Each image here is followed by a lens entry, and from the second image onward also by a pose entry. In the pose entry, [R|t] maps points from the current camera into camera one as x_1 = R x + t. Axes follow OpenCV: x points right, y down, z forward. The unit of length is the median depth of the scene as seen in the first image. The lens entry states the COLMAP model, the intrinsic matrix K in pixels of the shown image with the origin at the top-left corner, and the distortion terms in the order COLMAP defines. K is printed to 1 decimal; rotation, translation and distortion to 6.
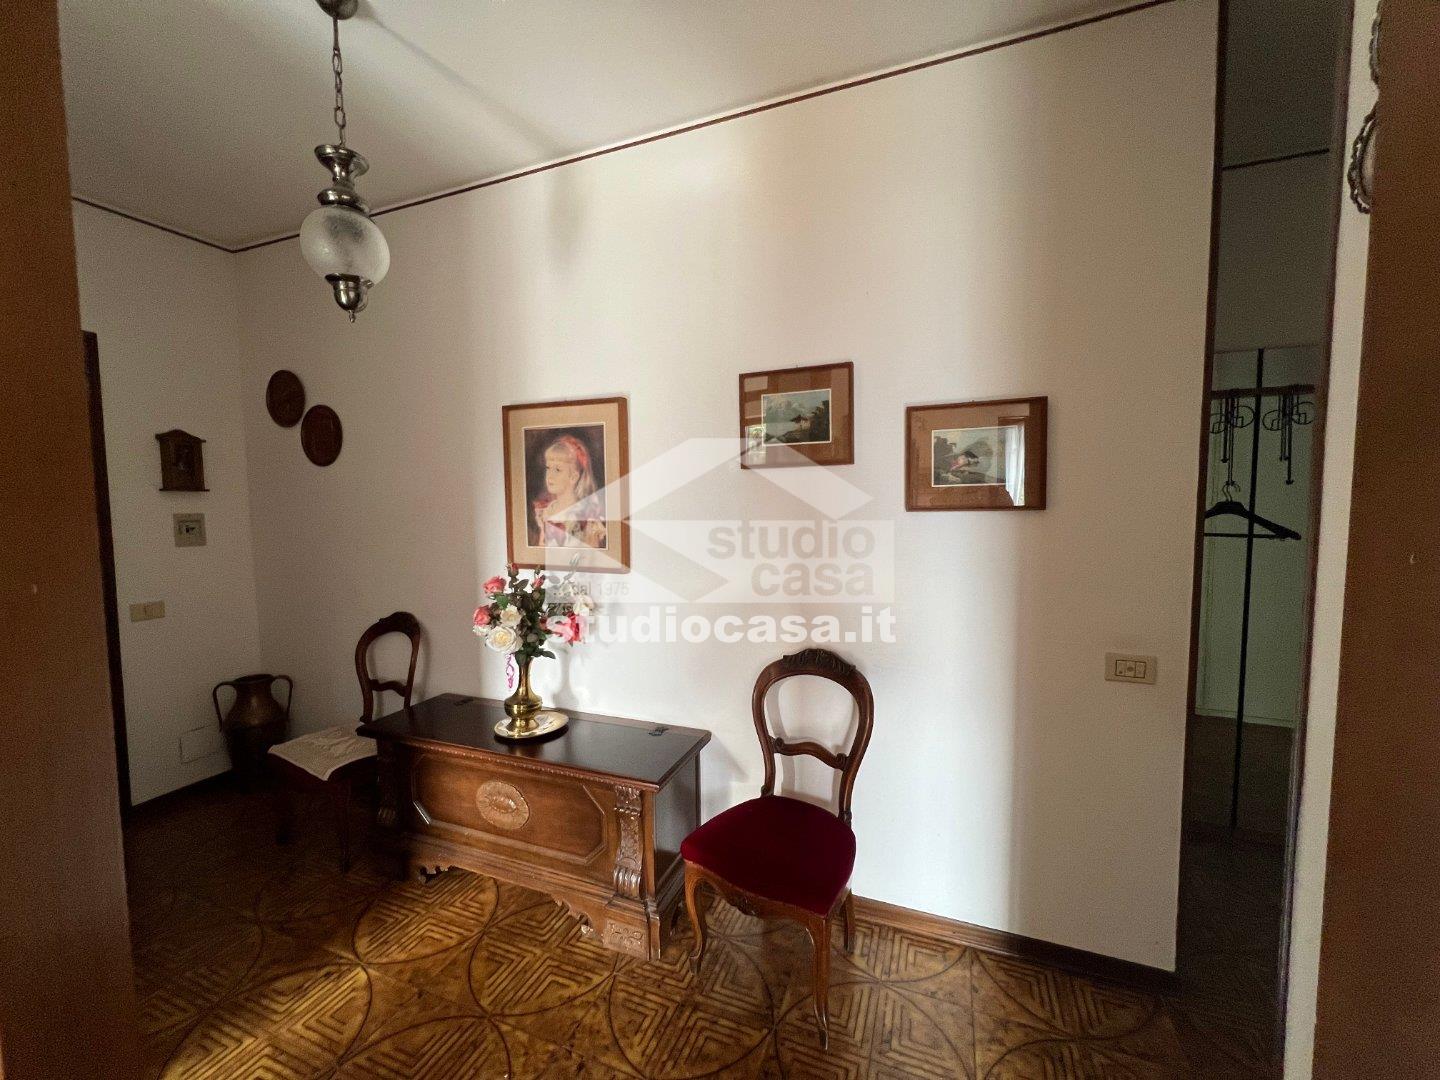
lens RADIAL K [[575.8, 0, 723.2], [0, 575.8, 543.0], [0, 0, 1]] dist [-0.001123, 0.000671]
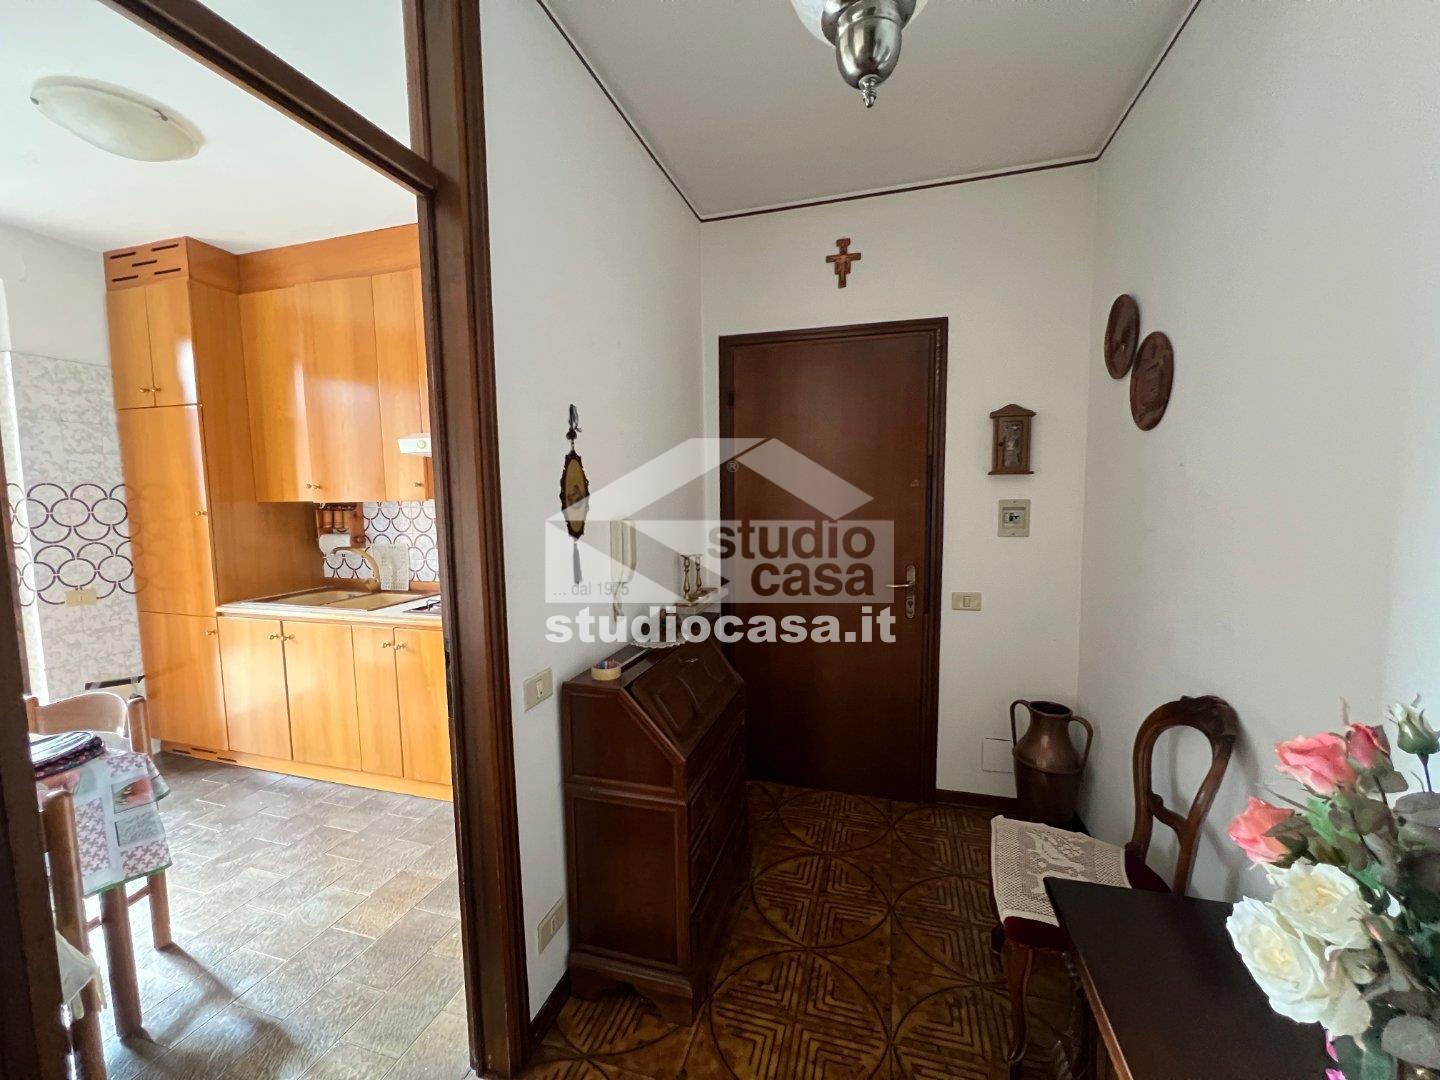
lens RADIAL K [[575.8, 0, 723.2], [0, 575.8, 543.0], [0, 0, 1]] dist [-0.001123, 0.000671]
pose [[0.091666, 0.097952, -0.990961, -0.135608], [-0.055860, 0.994089, 0.093094, -0.061514], [0.994222, 0.046822, 0.096596, 0.688493]]
